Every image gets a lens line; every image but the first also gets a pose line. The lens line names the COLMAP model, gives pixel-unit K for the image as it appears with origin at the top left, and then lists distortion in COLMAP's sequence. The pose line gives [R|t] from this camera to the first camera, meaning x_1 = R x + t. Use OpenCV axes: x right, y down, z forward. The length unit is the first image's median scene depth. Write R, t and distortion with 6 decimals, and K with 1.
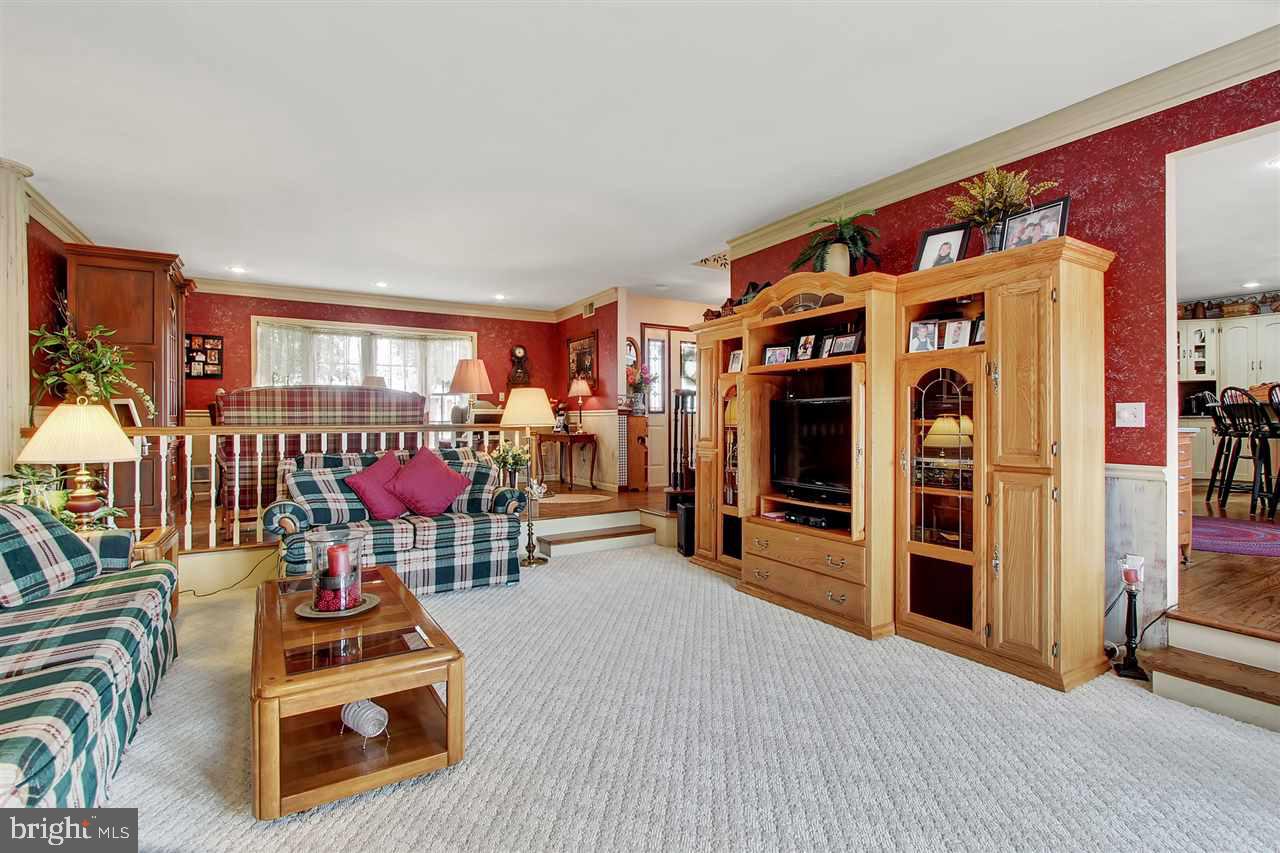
lens RADIAL K [[591.9, 0, 649.1], [0, 591.9, 414.5], [0, 0, 1]] dist [-0.019663, 0.004102]
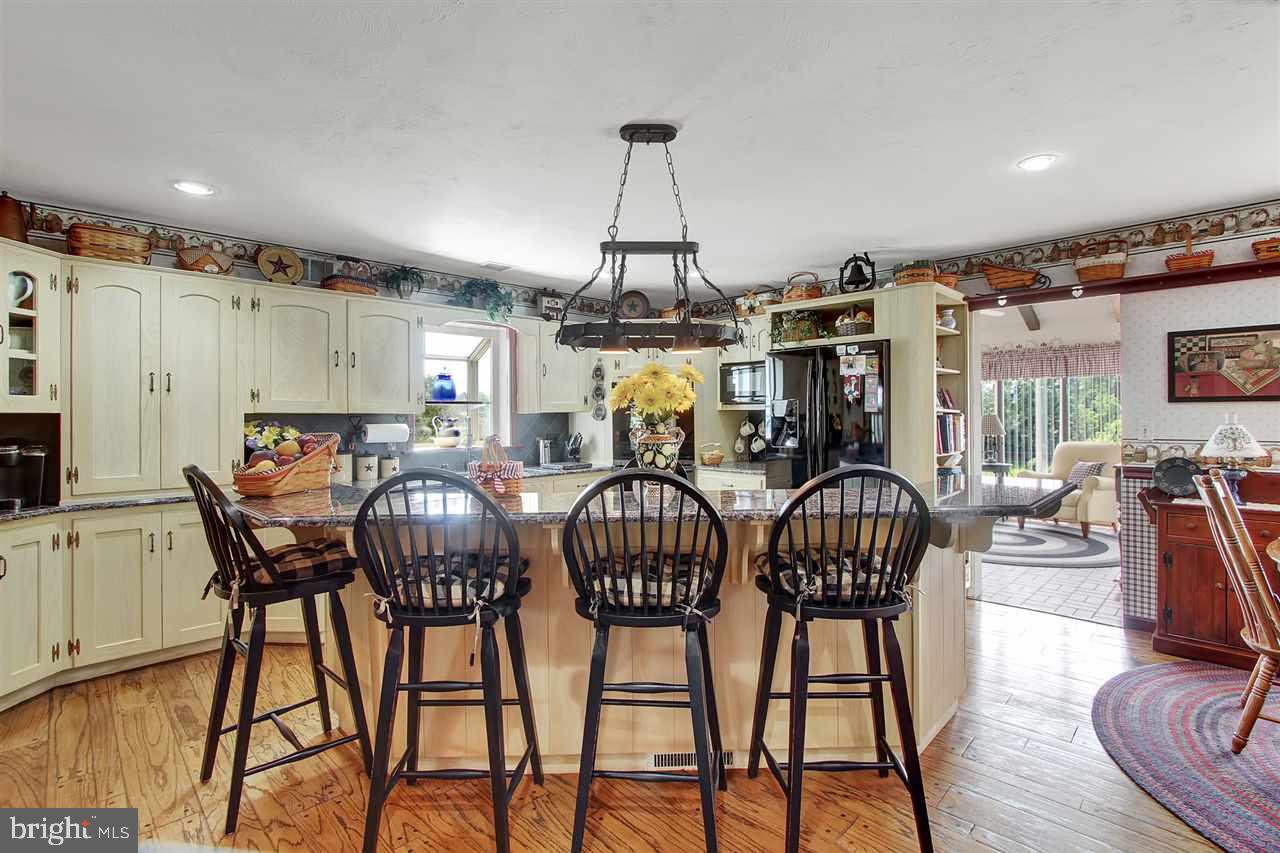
lens RADIAL K [[591.9, 0, 649.1], [0, 591.9, 414.5], [0, 0, 1]] dist [-0.019663, 0.004102]
pose [[-0.240688, 0.005800, 0.970585, 0.504211], [0.001562, 0.999983, -0.005588, -0.054621], [-0.970601, 0.000172, -0.240693, 0.713611]]
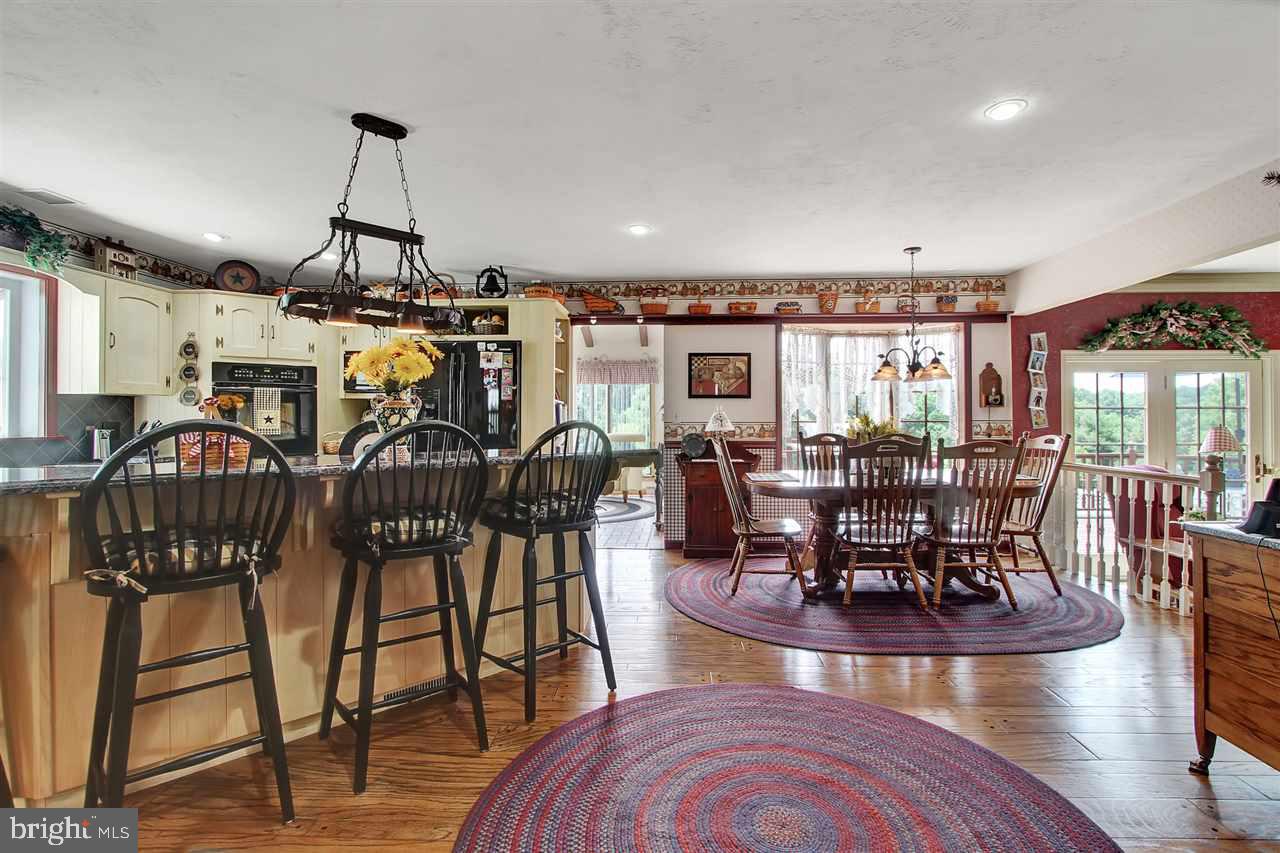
lens RADIAL K [[591.9, 0, 649.1], [0, 591.9, 414.5], [0, 0, 1]] dist [-0.019663, 0.004102]
pose [[-0.829804, 0.008570, 0.557989, 0.489805], [-0.001304, 0.999850, -0.017295, -0.034110], [-0.558053, -0.015079, -0.829668, 0.828089]]
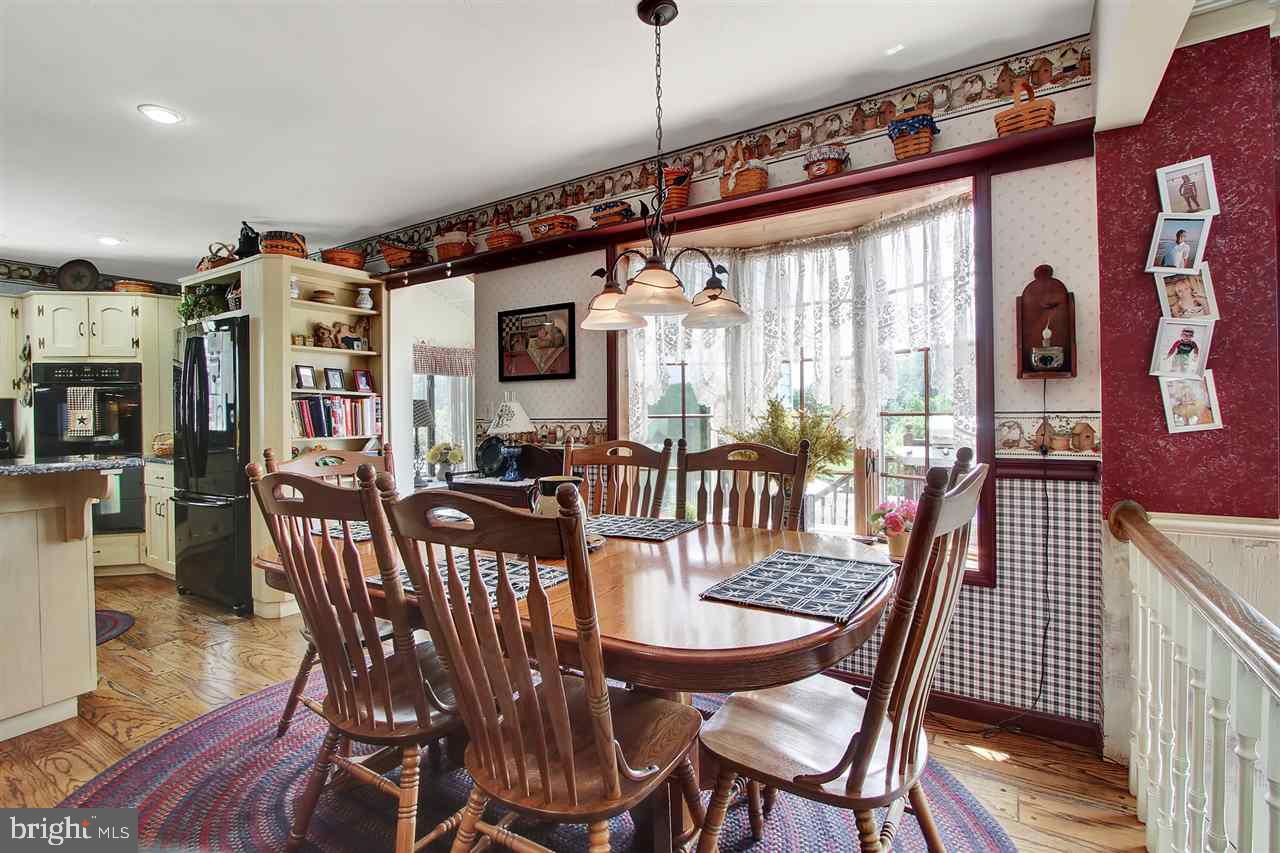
lens RADIAL K [[591.9, 0, 649.1], [0, 591.9, 414.5], [0, 0, 1]] dist [-0.019663, 0.004102]
pose [[-0.456718, 0.003495, 0.889604, 0.384299], [0.008510, 0.999964, 0.000441, -0.039882], [-0.889571, 0.007772, -0.456732, 0.322798]]
